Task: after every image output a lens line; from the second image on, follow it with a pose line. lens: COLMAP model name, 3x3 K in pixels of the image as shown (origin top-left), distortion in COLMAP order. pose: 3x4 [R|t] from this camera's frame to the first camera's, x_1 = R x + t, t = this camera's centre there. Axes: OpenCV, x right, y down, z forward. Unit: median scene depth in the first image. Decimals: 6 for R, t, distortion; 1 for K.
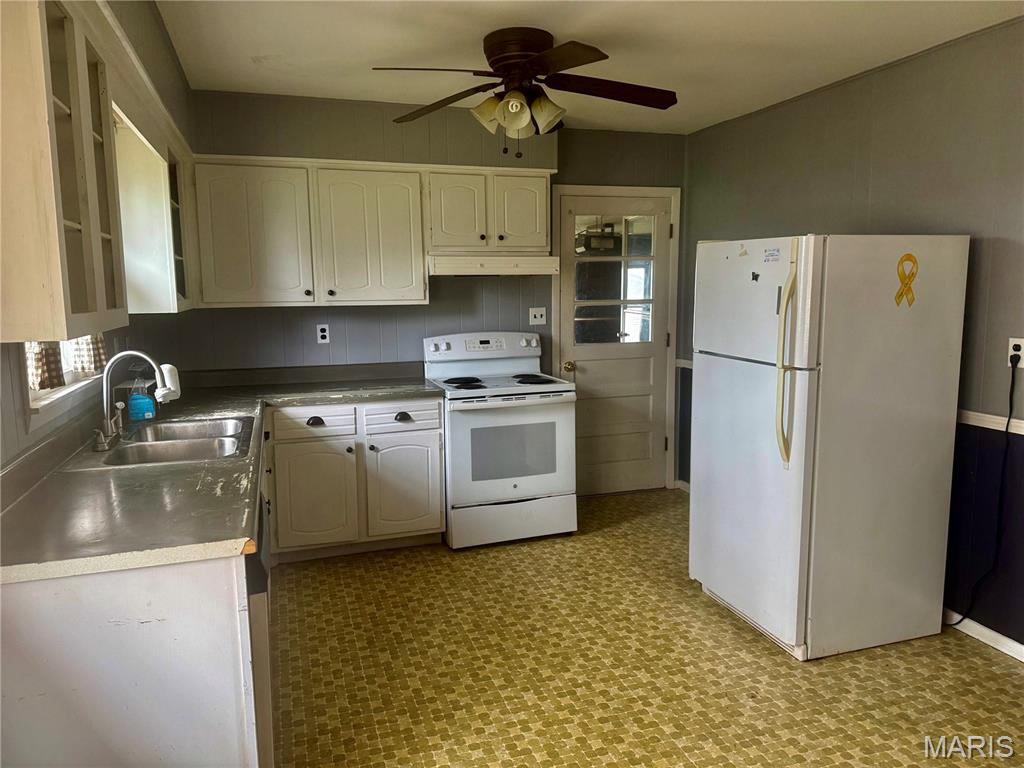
lens RADIAL K [[730.4, 0, 512.0], [0, 730.4, 384.0], [0, 0, 1]] dist [0.124986, -0.158118]
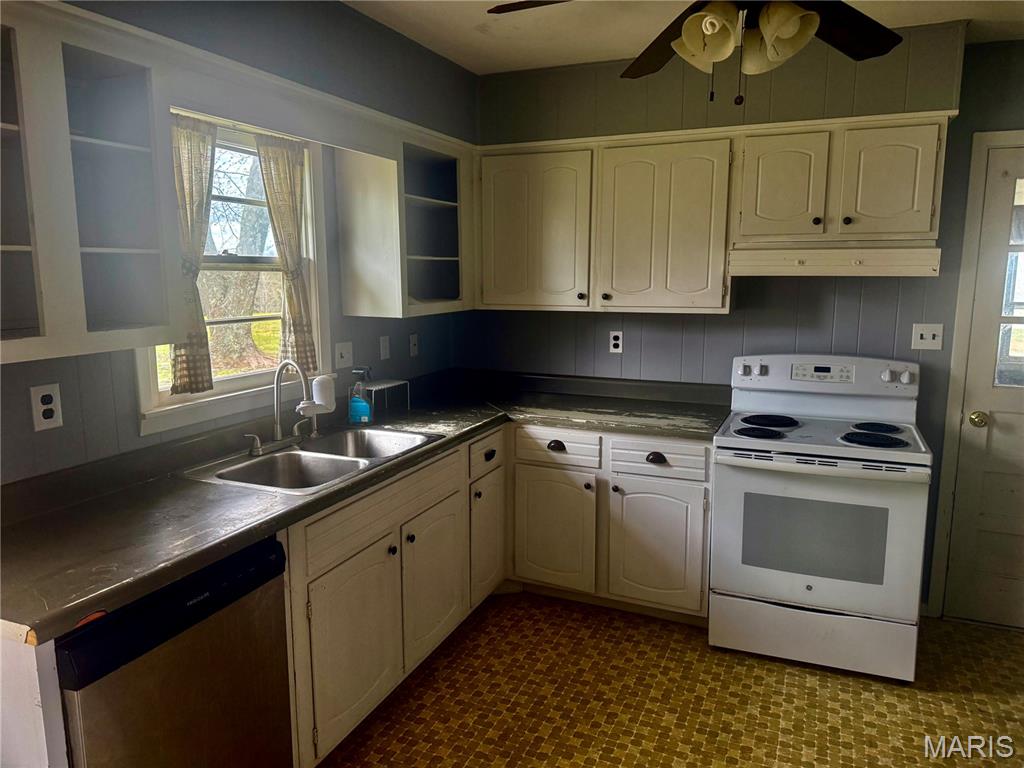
lens RADIAL K [[730.4, 0, 512.0], [0, 730.4, 384.0], [0, 0, 1]] dist [0.124986, -0.158118]
pose [[0.747651, 0.116869, -0.653728, 0.231637], [-0.096818, 0.993058, 0.066803, -0.068895], [0.656997, 0.013347, 0.753775, 0.292977]]
